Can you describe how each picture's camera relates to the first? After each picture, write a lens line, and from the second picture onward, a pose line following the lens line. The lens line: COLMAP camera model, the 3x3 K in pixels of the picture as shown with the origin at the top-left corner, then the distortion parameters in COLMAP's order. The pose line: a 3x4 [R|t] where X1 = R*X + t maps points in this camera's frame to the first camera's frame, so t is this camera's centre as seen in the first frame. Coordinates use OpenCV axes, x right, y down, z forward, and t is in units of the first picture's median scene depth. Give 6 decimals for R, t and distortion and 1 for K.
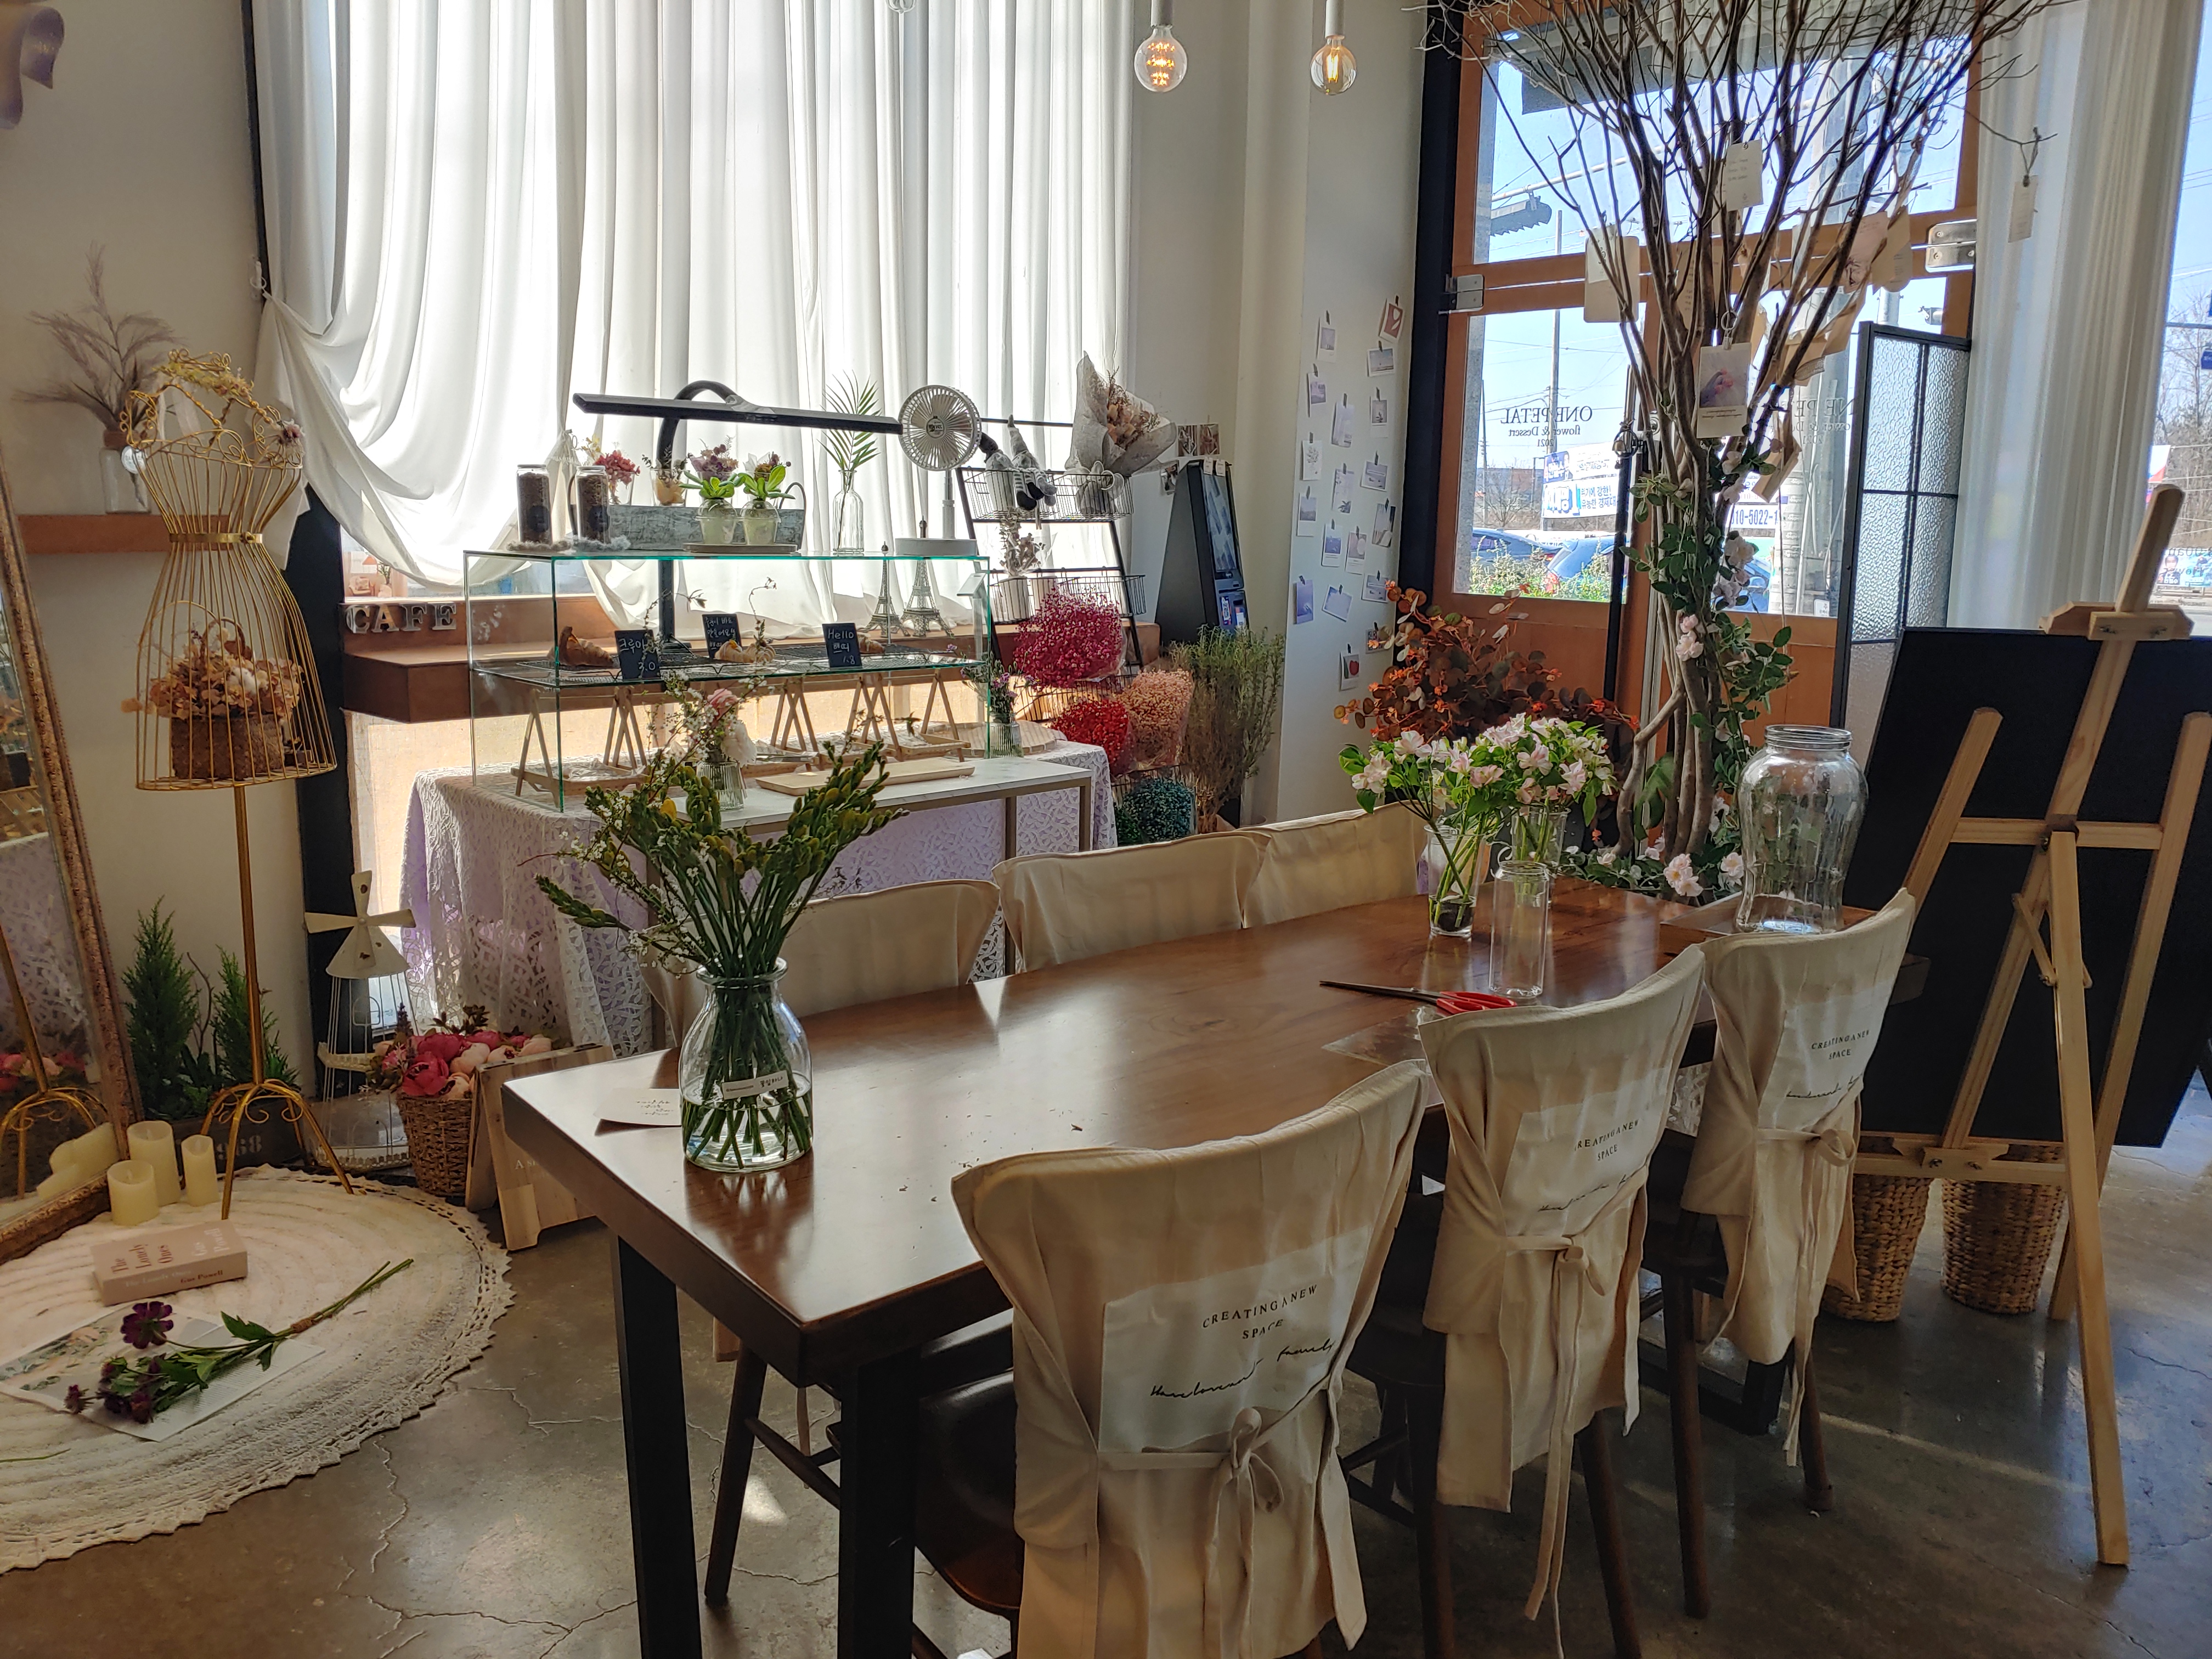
lens RADIAL K [[1683.6, 0, 1041.2], [0, 1683.6, 891.2], [0, 0, 1]] dist [0.071583, -0.120922]
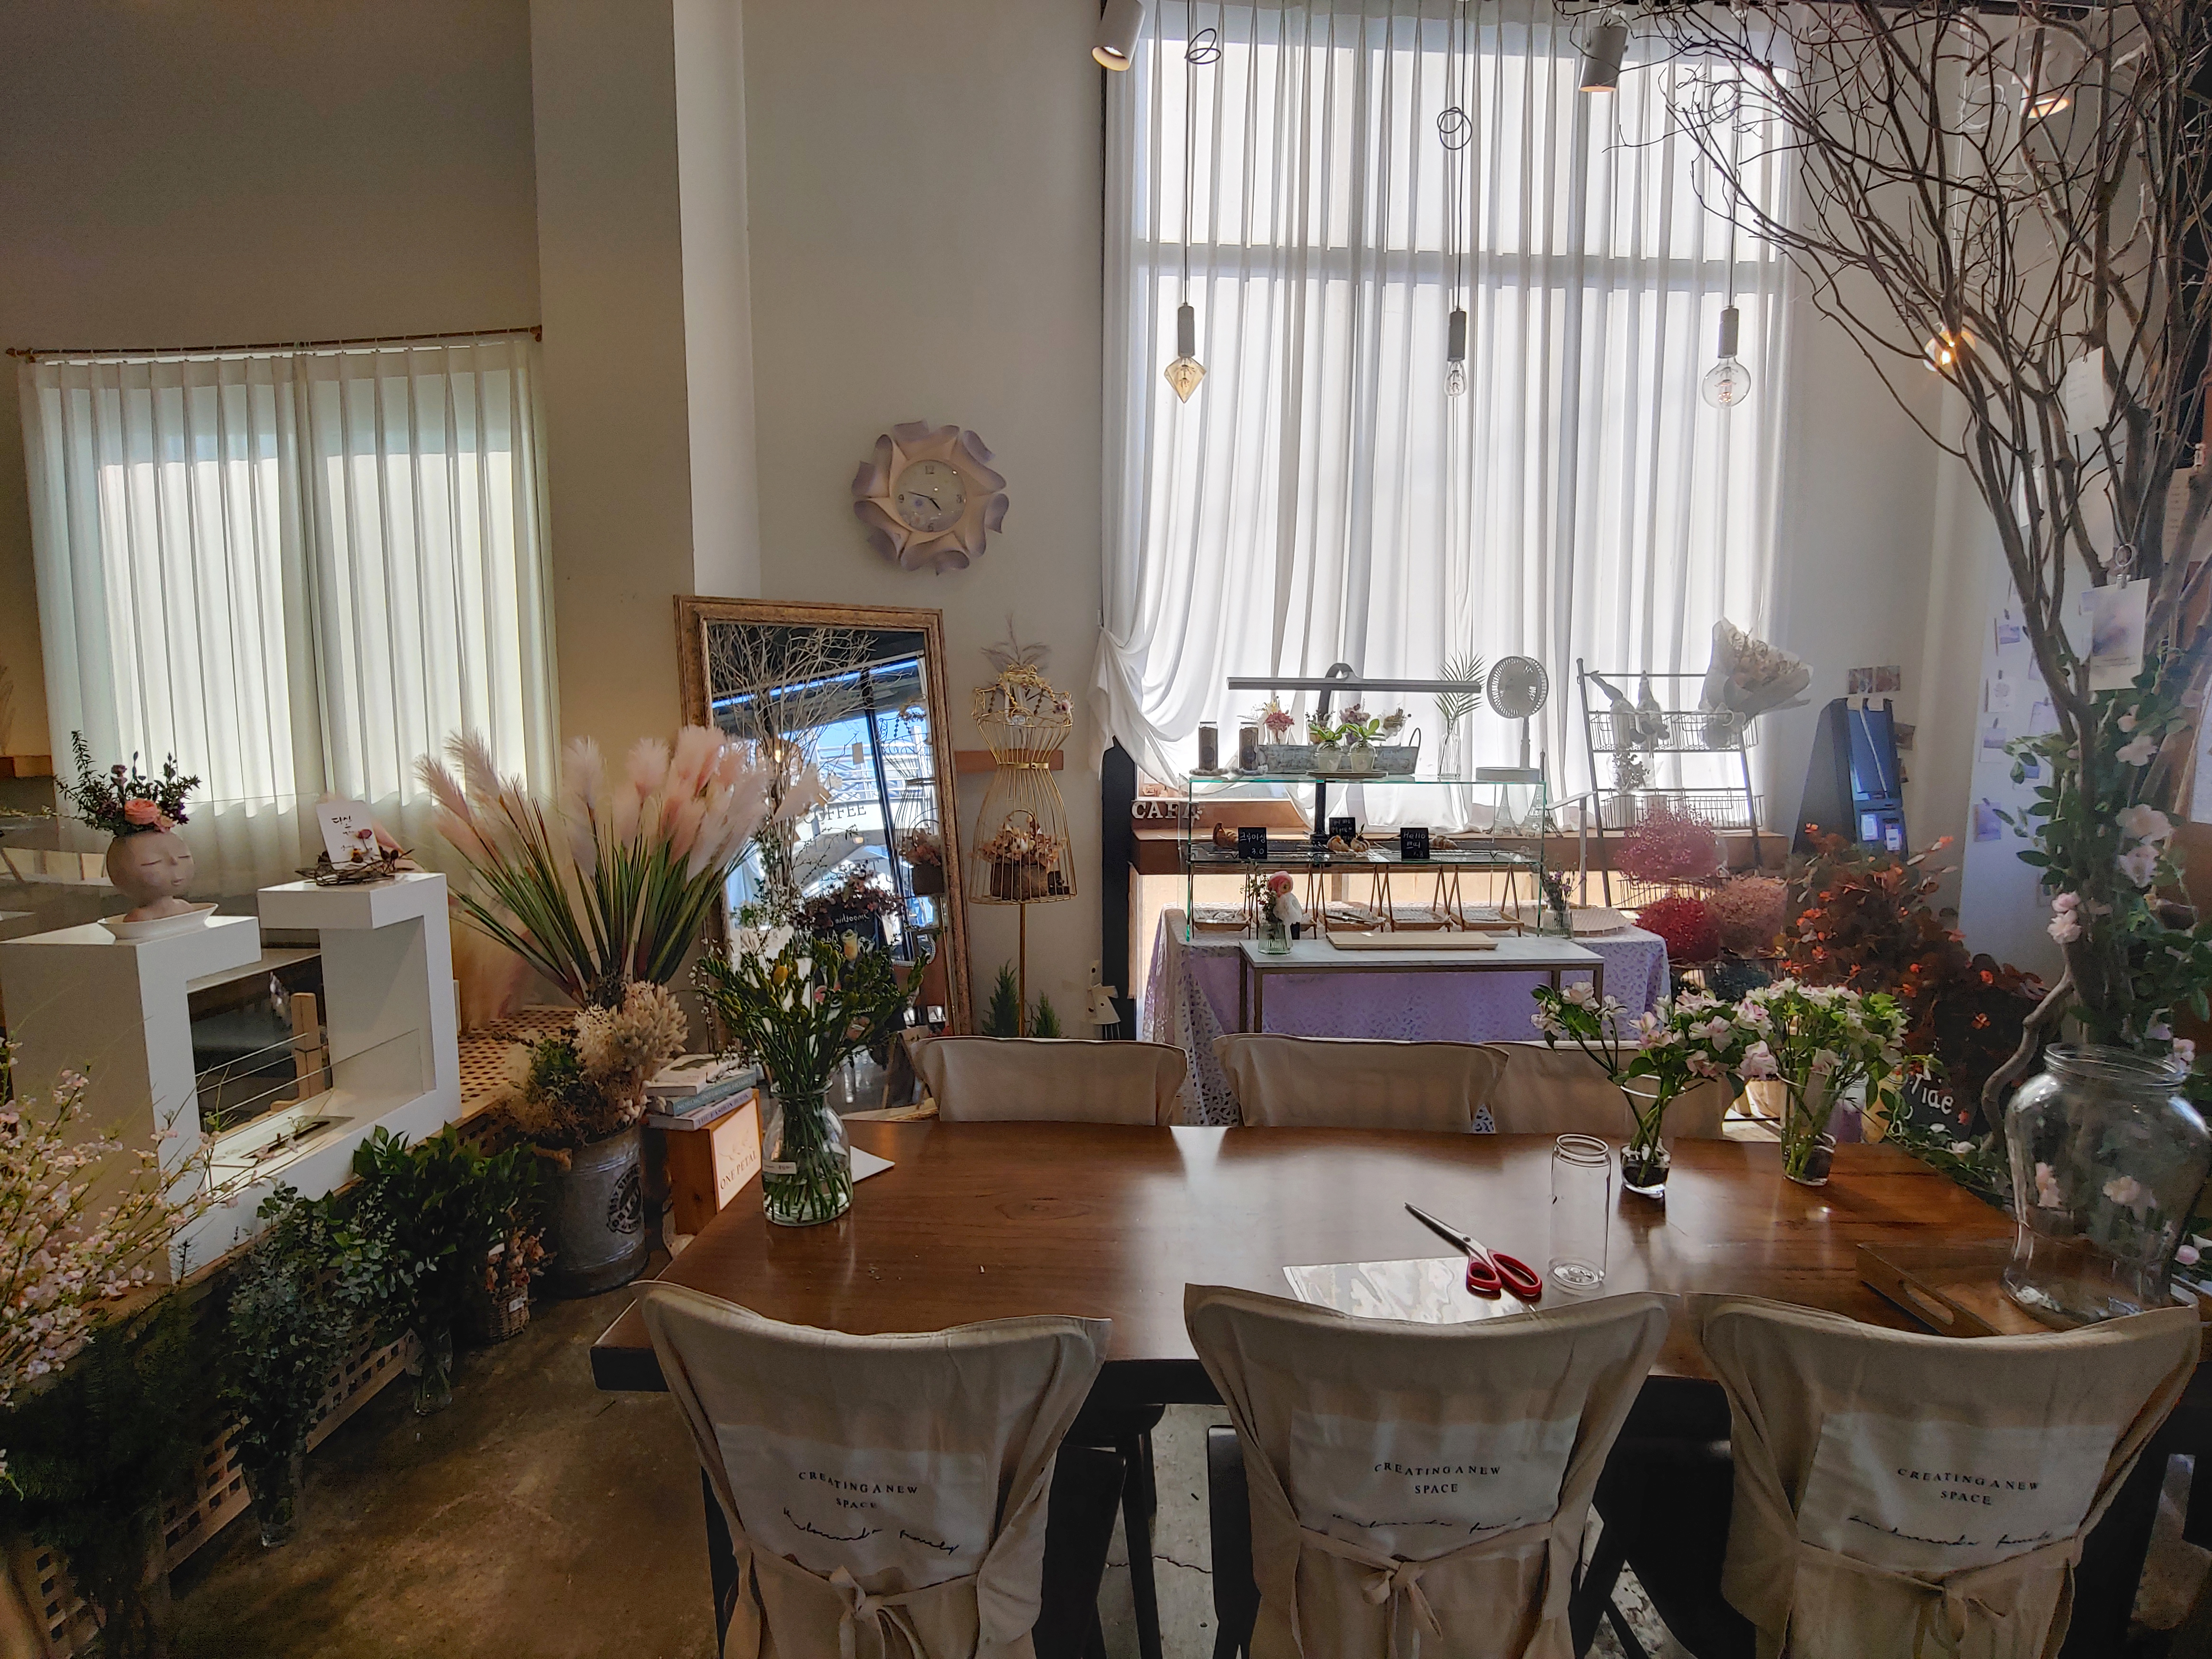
lens RADIAL K [[1054.1, 0, 1121.3], [0, 1054.1, 818.5], [0, 0, 1]] dist [-0.009644, -0.004552]
pose [[0.740149, 0.052871, -0.670361, 0.279168], [-0.136900, 0.987874, -0.073239, -0.069280], [0.658360, 0.145980, 0.738412, 0.201436]]
